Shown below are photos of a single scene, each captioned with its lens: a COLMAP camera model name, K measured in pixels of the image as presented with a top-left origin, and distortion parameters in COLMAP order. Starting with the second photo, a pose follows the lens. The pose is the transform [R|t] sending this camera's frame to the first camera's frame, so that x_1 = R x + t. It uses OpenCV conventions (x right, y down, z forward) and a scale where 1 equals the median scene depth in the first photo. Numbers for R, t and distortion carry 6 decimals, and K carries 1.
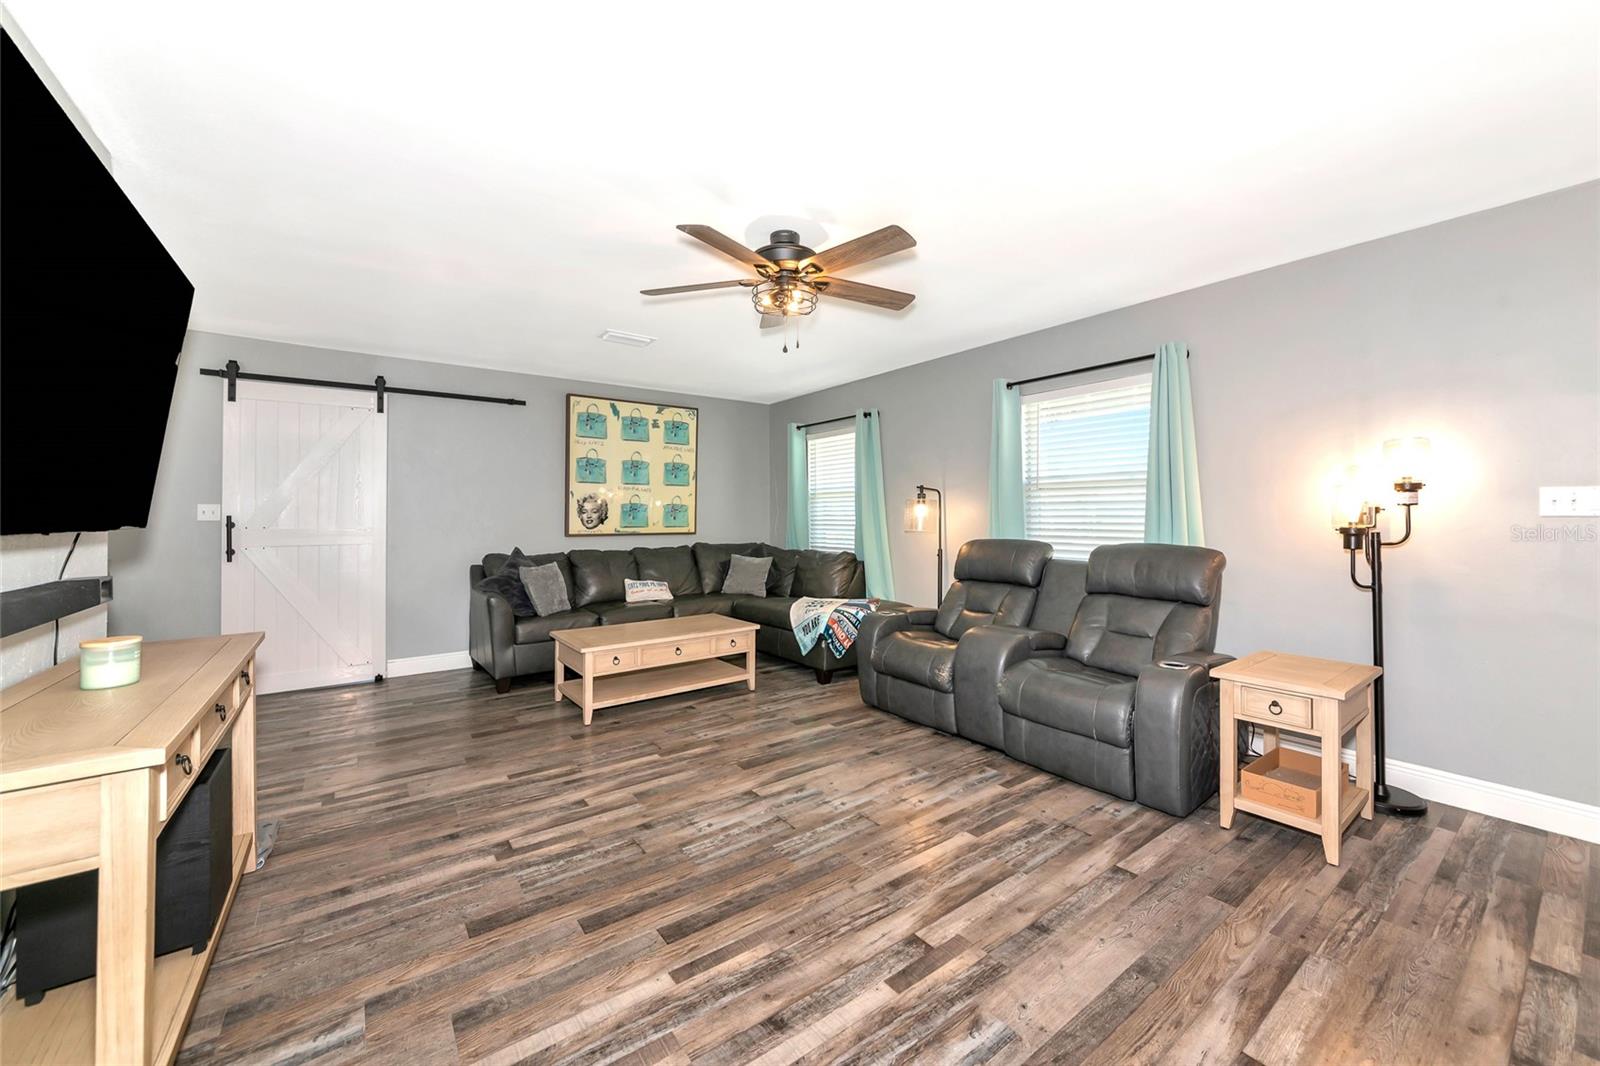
lens RADIAL K [[608.1, 0, 794.2], [0, 608.1, 511.2], [0, 0, 1]] dist [0.000576, 0.000053]
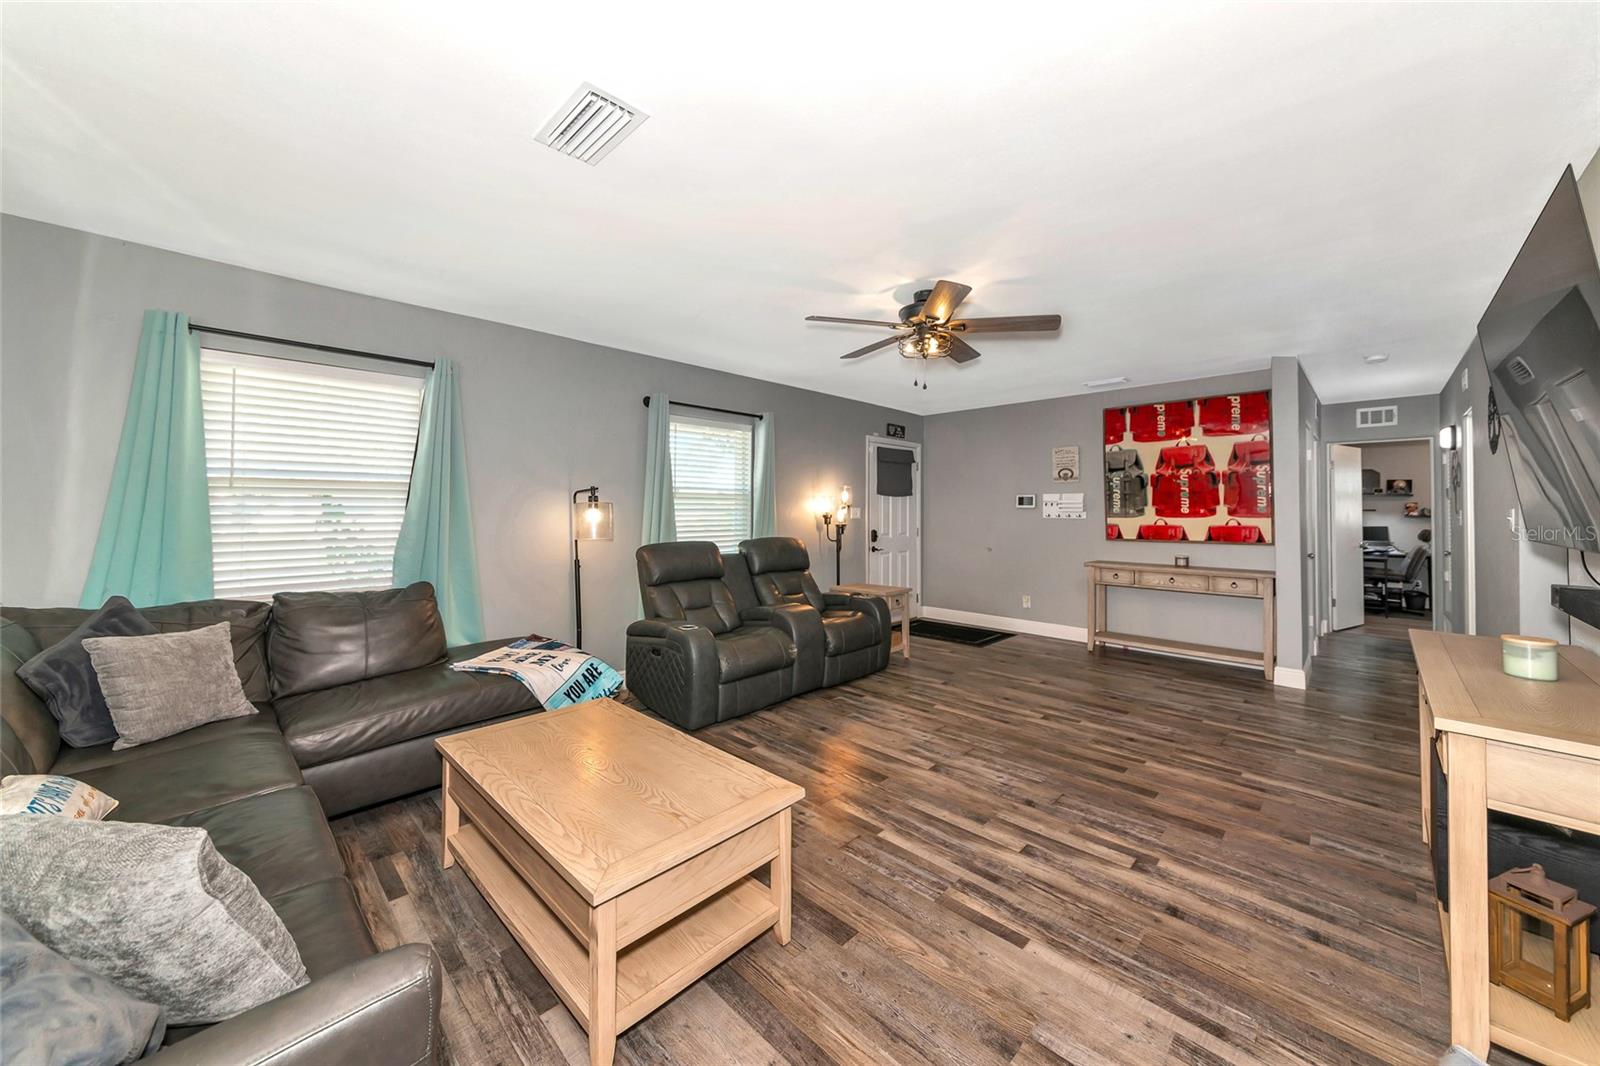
lens RADIAL K [[580.0, 0, 800.0], [0, 580.0, 506.0], [0, 0, 1]] dist [0.000172, 0.000140]
pose [[-0.164339, 0.009296, 0.986360, -1.275327], [-0.009741, 0.999892, -0.011046, -0.016627], [-0.986356, -0.011423, -0.164231, 1.648503]]
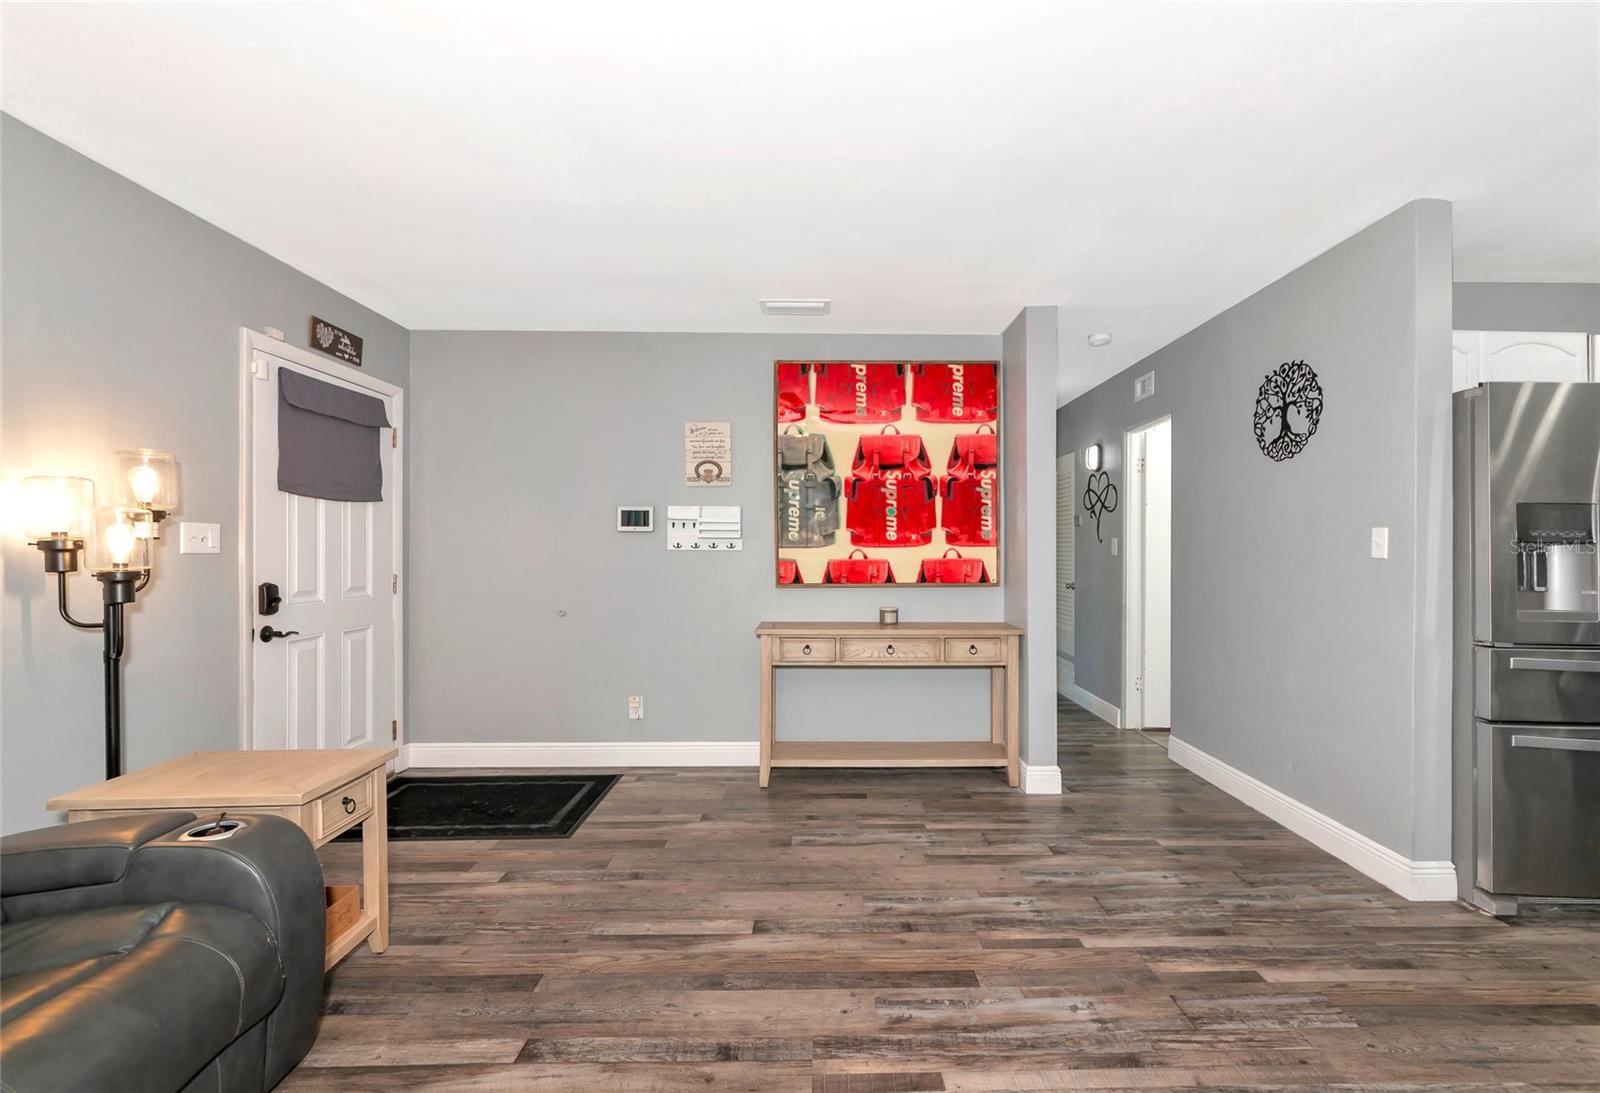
lens RADIAL K [[685.3, 0, 834.1], [0, 685.3, 548.4], [0, 0, 1]] dist [-0.001594, -0.000576]
pose [[-0.821309, 0.000341, 0.570484, -0.190581], [-0.004577, 0.999964, -0.007188, 0.003694], [-0.570466, -0.008515, -0.821277, 1.290349]]
